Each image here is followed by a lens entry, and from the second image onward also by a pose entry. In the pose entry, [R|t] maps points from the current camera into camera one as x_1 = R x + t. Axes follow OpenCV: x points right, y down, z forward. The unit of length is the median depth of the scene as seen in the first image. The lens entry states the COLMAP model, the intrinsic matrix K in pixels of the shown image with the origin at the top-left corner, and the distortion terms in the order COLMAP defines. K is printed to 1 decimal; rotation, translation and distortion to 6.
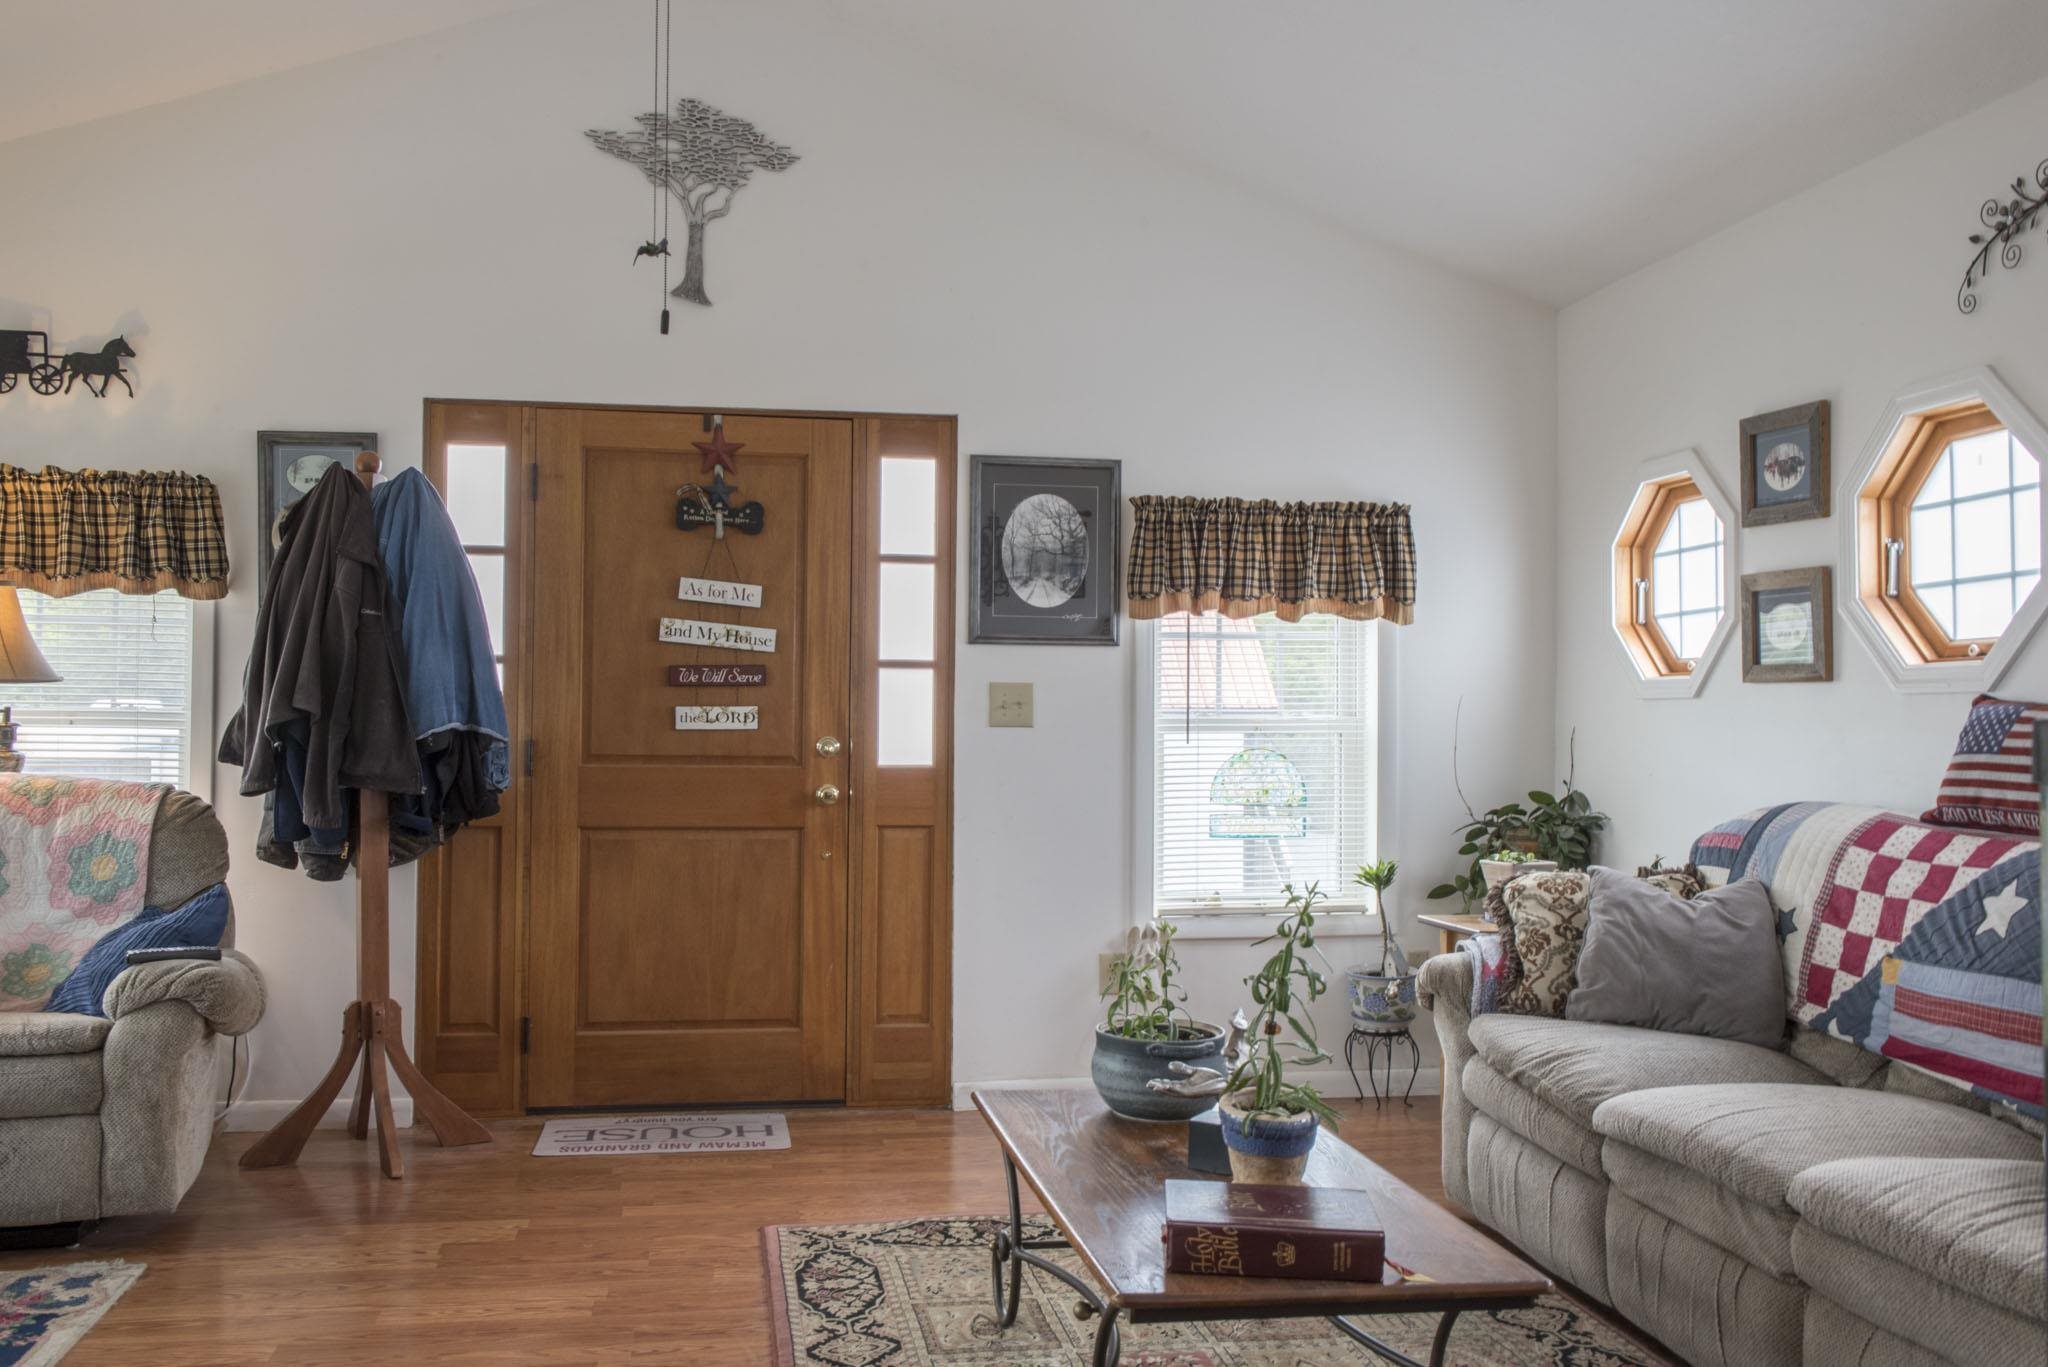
lens RADIAL K [[1727.9, 0, 1000.8], [0, 1727.9, 690.9], [0, 0, 1]] dist [-0.001496, -0.016786]
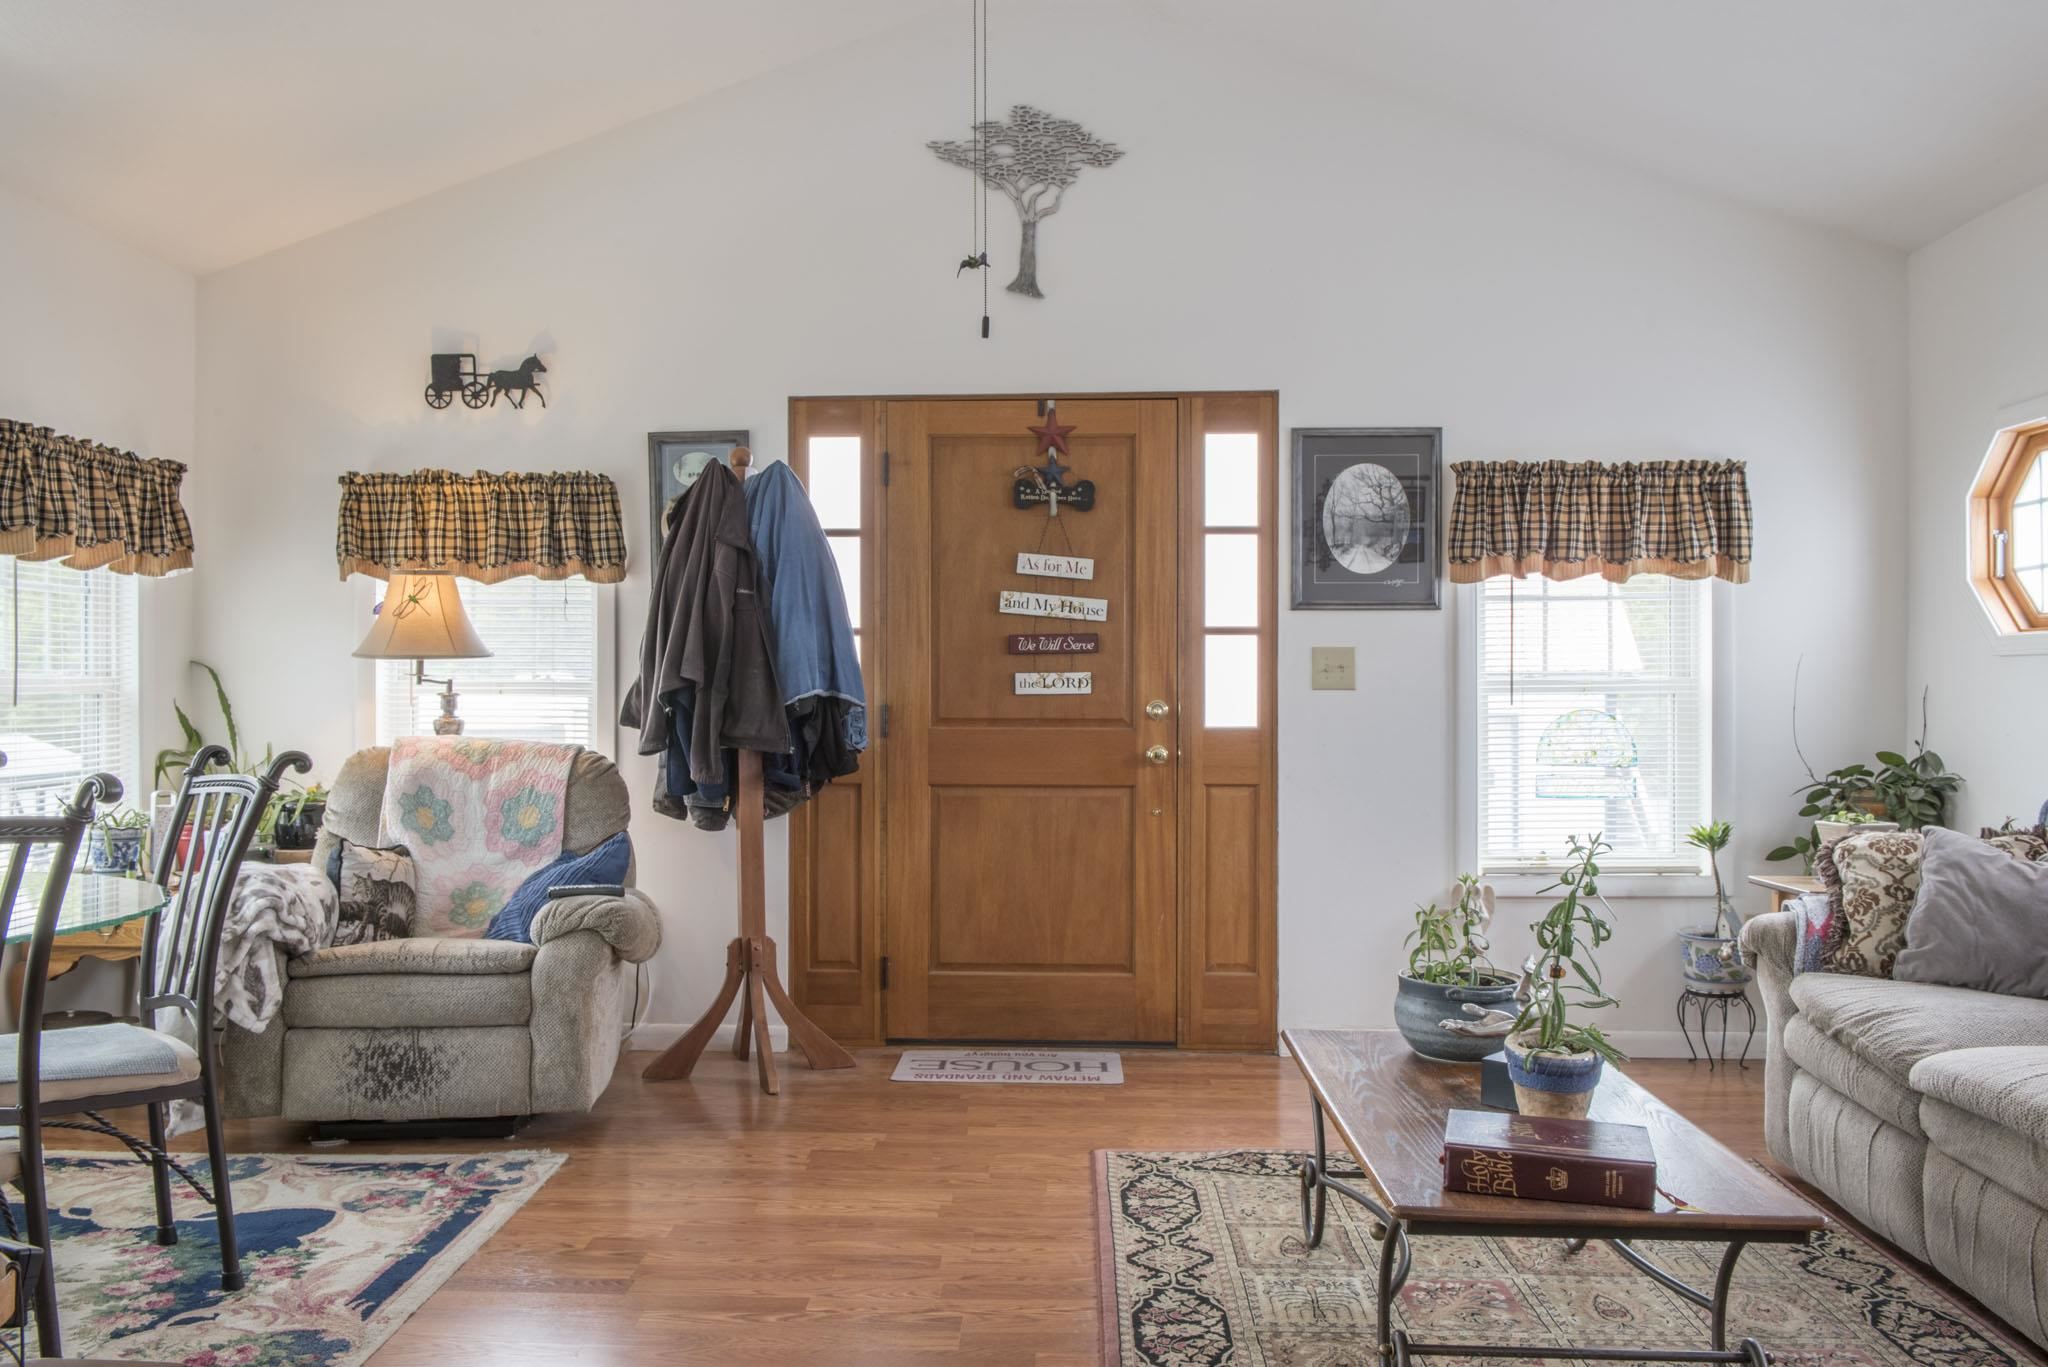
lens RADIAL K [[1704.1, 0, 992.1], [0, 1704.1, 693.6], [0, 0, 1]] dist [-0.006461, -0.013452]
pose [[0.977622, -0.007344, -0.210243, 0.022328], [0.011677, 0.999744, 0.019377, 0.001040], [0.210047, -0.021398, 0.977457, -0.045166]]
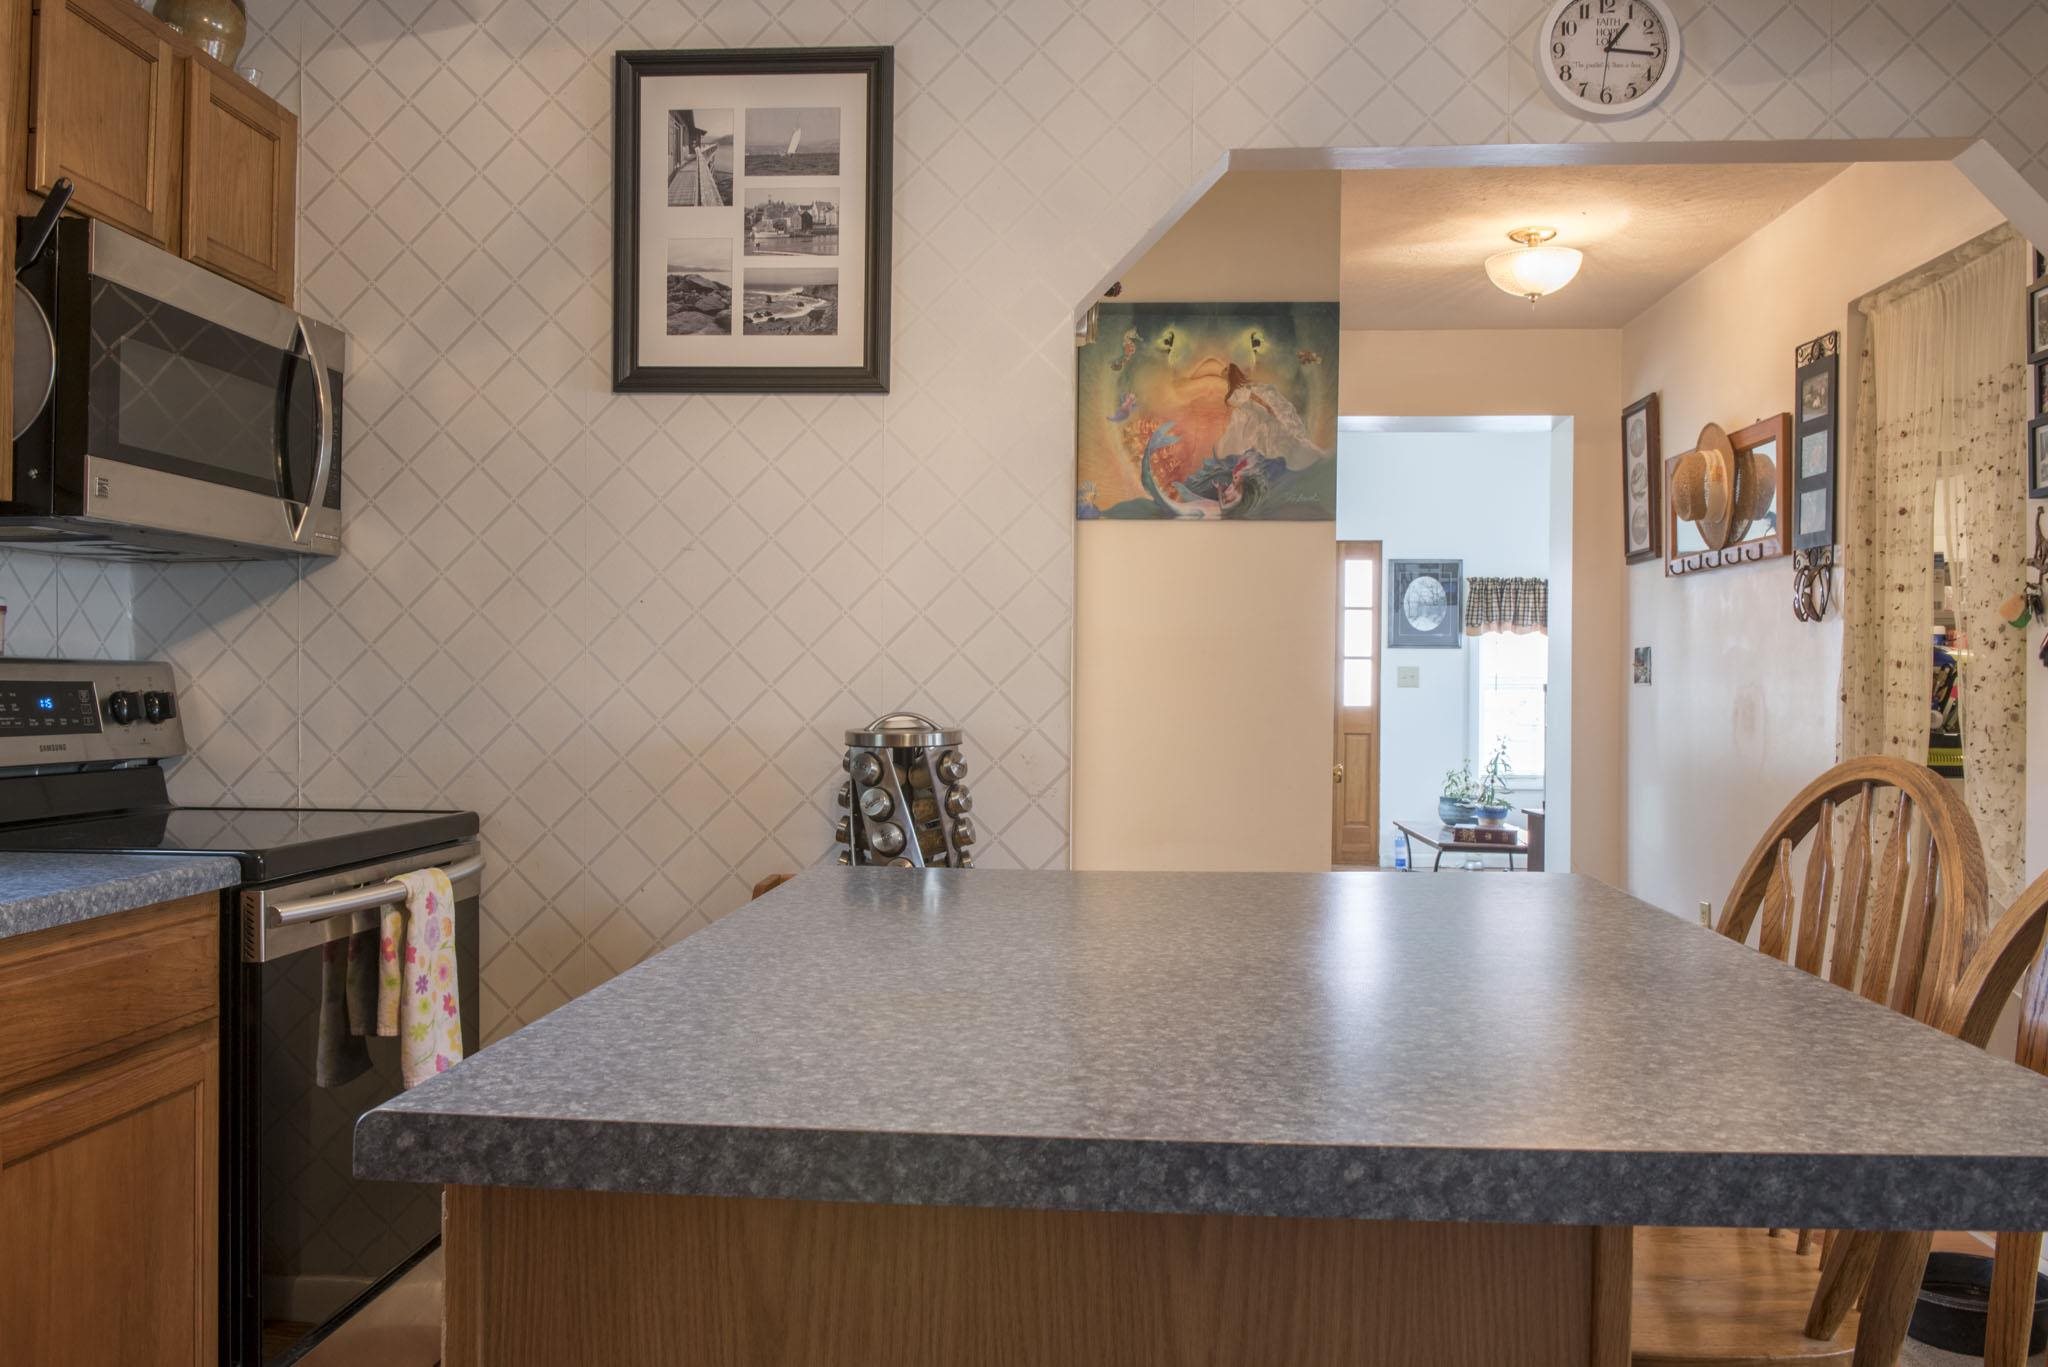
lens RADIAL K [[1688.2, 0, 988.2], [0, 1688.2, 693.3], [0, 0, 1]] dist [-0.005695, -0.017061]
pose [[0.971442, 0.000316, -0.237277, -0.004021], [0.004624, 0.999784, 0.020263, -0.017406], [0.237232, -0.020781, 0.971231, -1.231121]]
